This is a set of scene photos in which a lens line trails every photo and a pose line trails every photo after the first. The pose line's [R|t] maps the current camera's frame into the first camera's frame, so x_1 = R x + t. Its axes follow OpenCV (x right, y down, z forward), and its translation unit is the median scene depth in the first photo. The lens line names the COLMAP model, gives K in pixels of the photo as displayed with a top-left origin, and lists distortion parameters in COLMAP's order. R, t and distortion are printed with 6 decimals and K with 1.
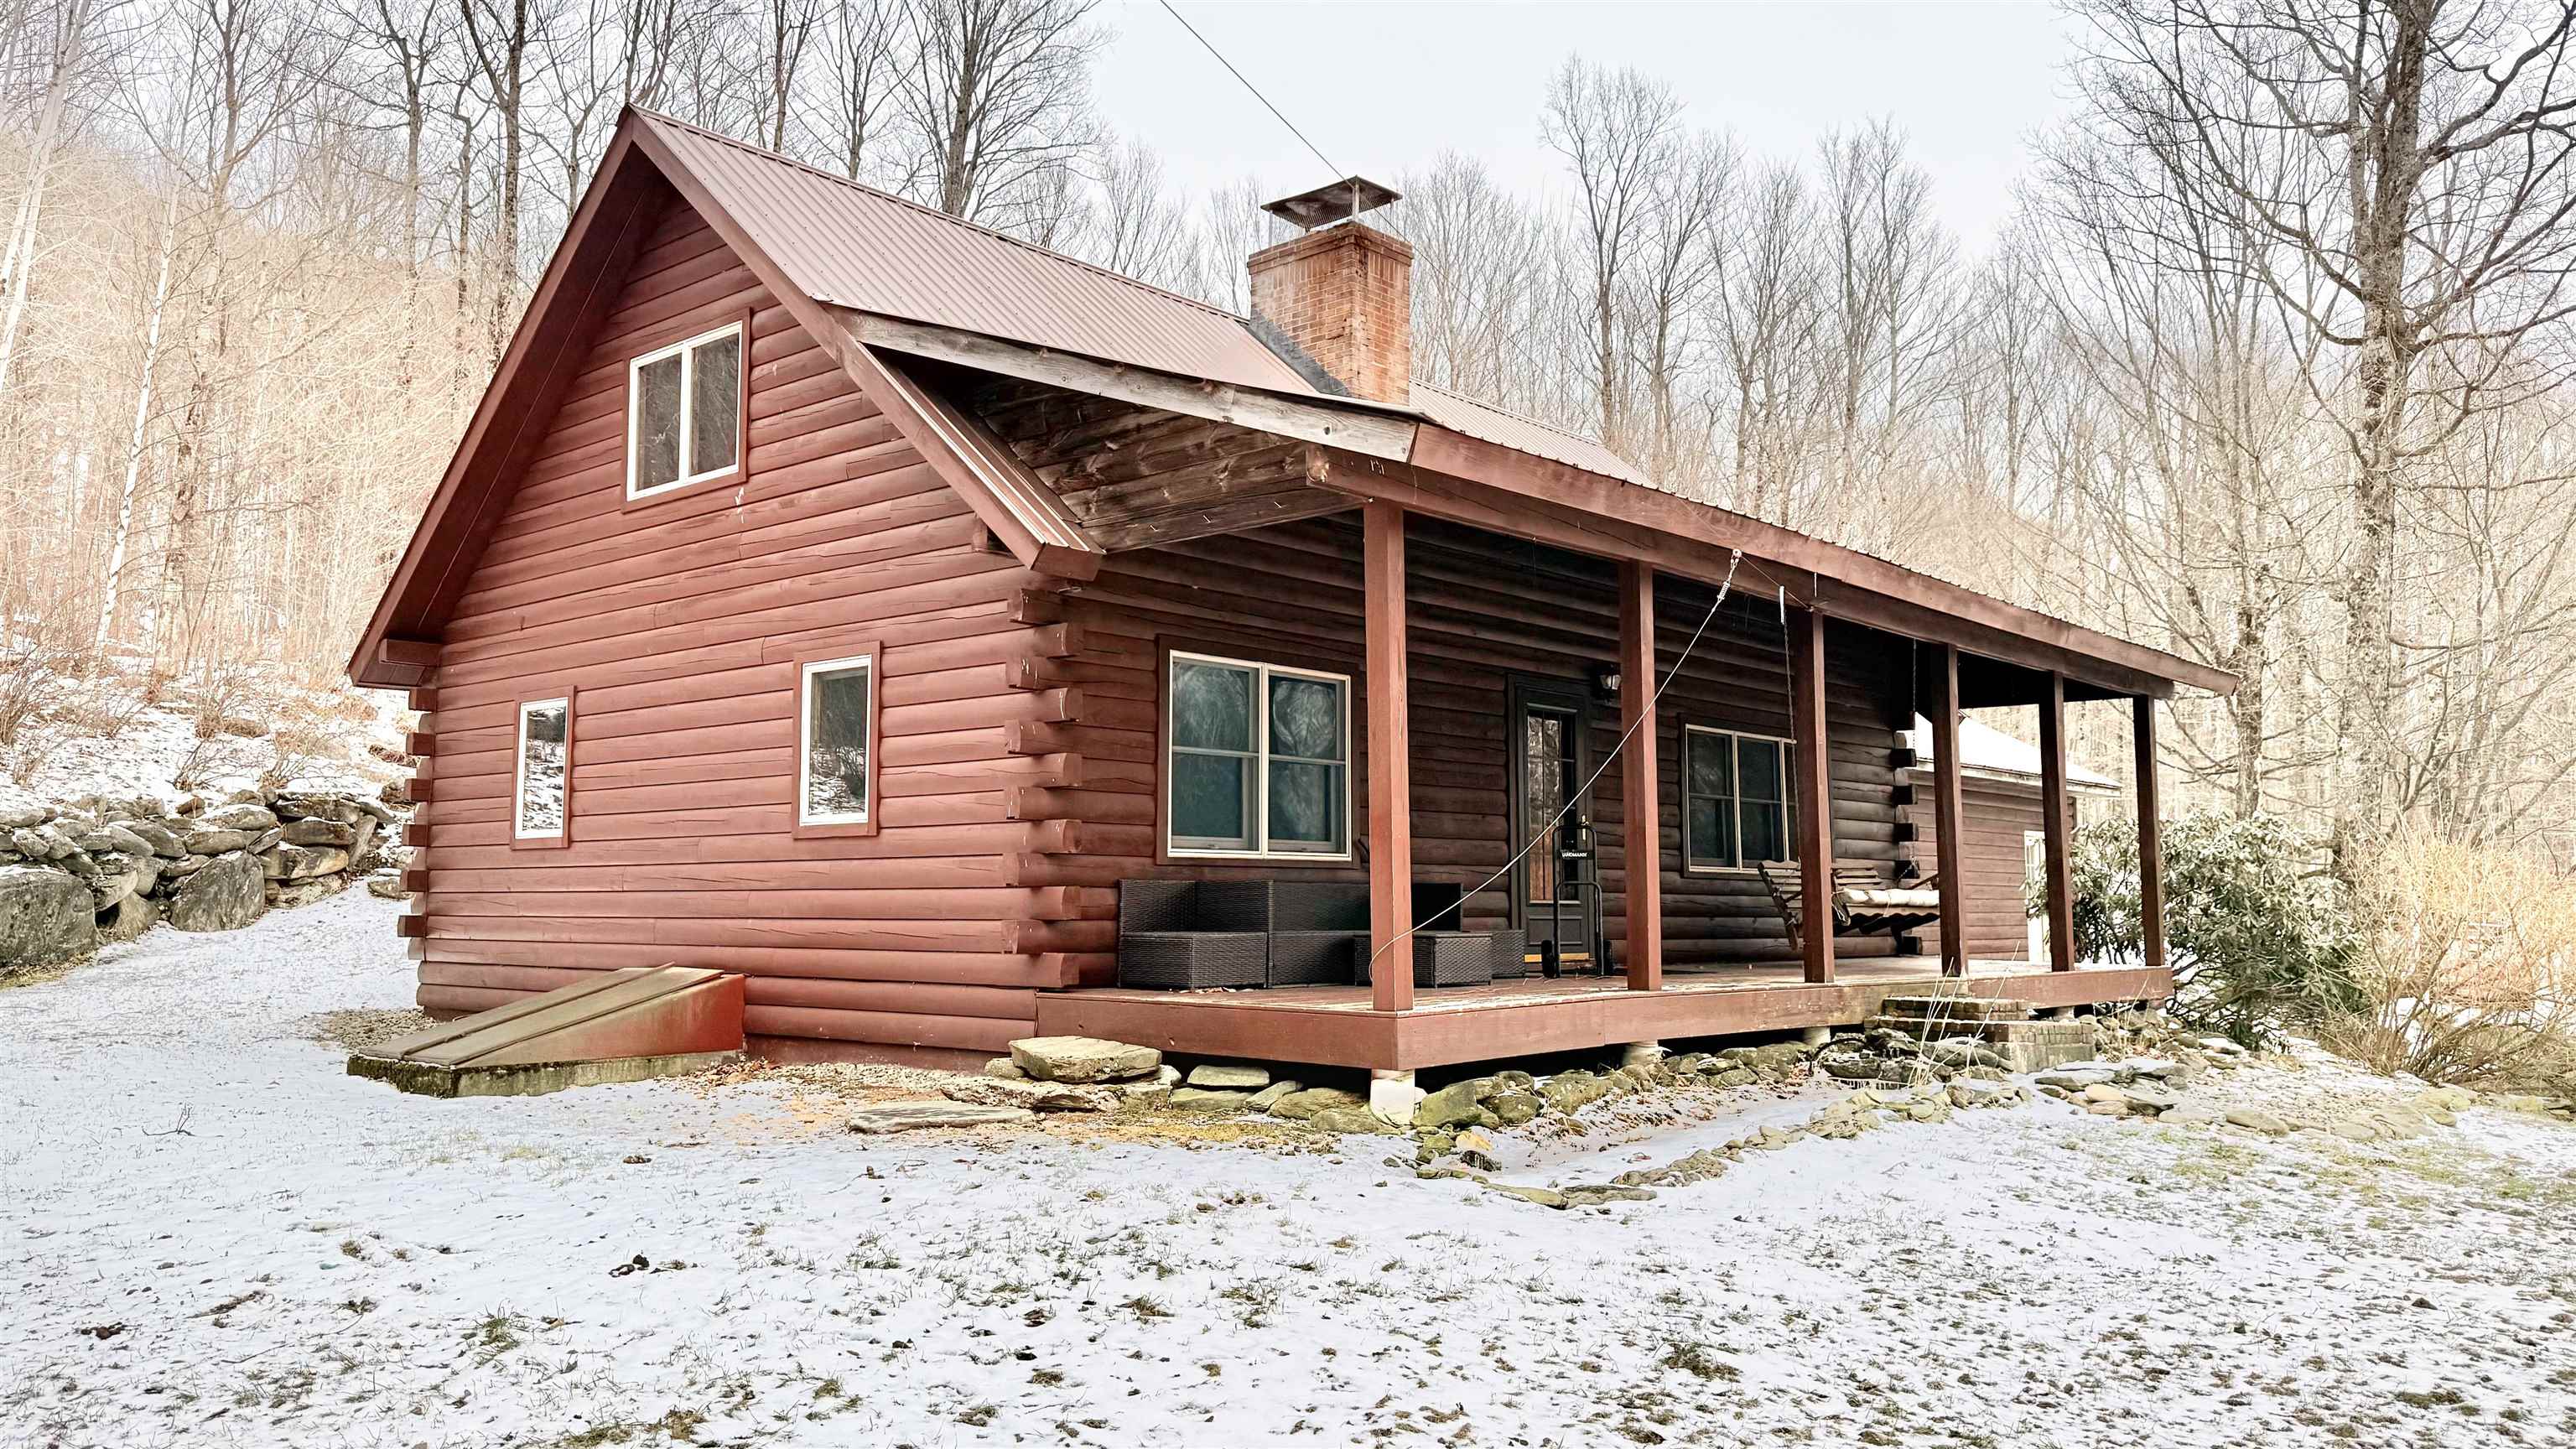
lens RADIAL K [[1894.1, 0, 1288.0], [0, 1894.1, 724.5], [0, 0, 1]] dist [0.001723, 0.000022]
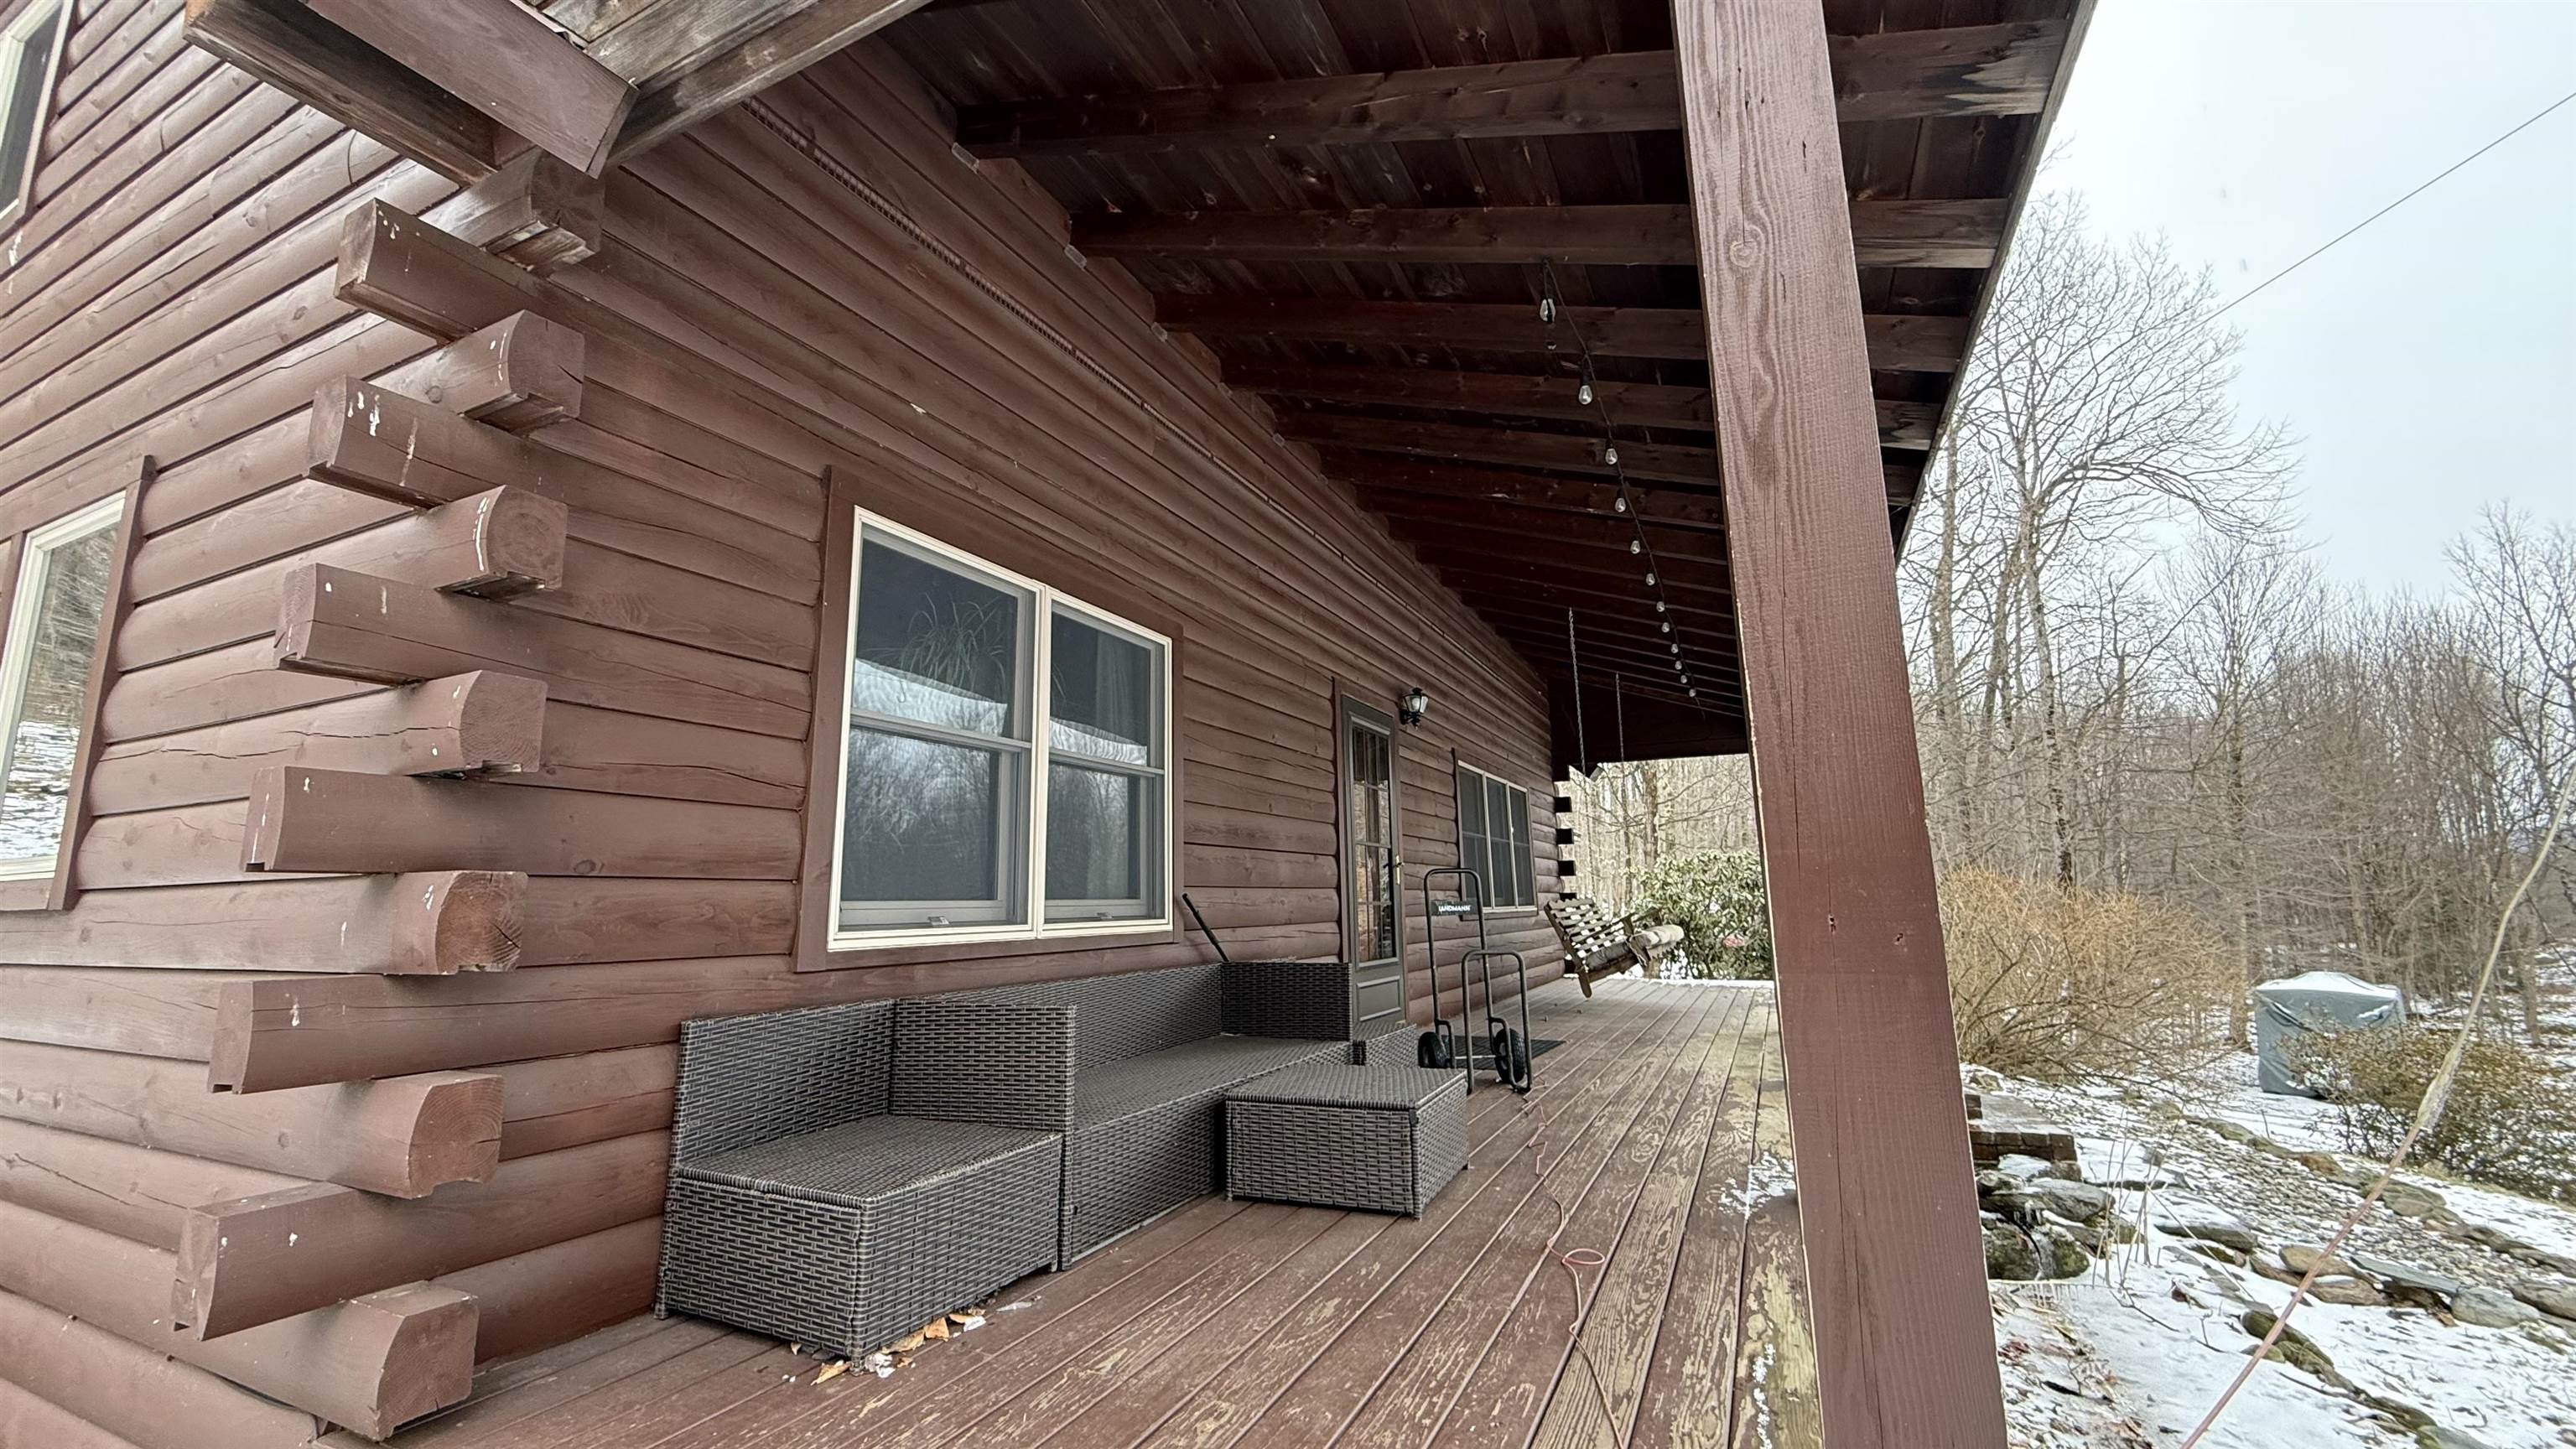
lens RADIAL K [[1007.5, 0, 1288.0], [0, 1007.5, 724.5], [0, 0, 1]] dist [-0.001286, 0.000095]
pose [[0.957514, 0.035285, 0.286219, -0.029552], [-0.011874, 0.996469, -0.083123, 0.034992], [-0.288141, 0.076193, 0.954552, 0.735971]]
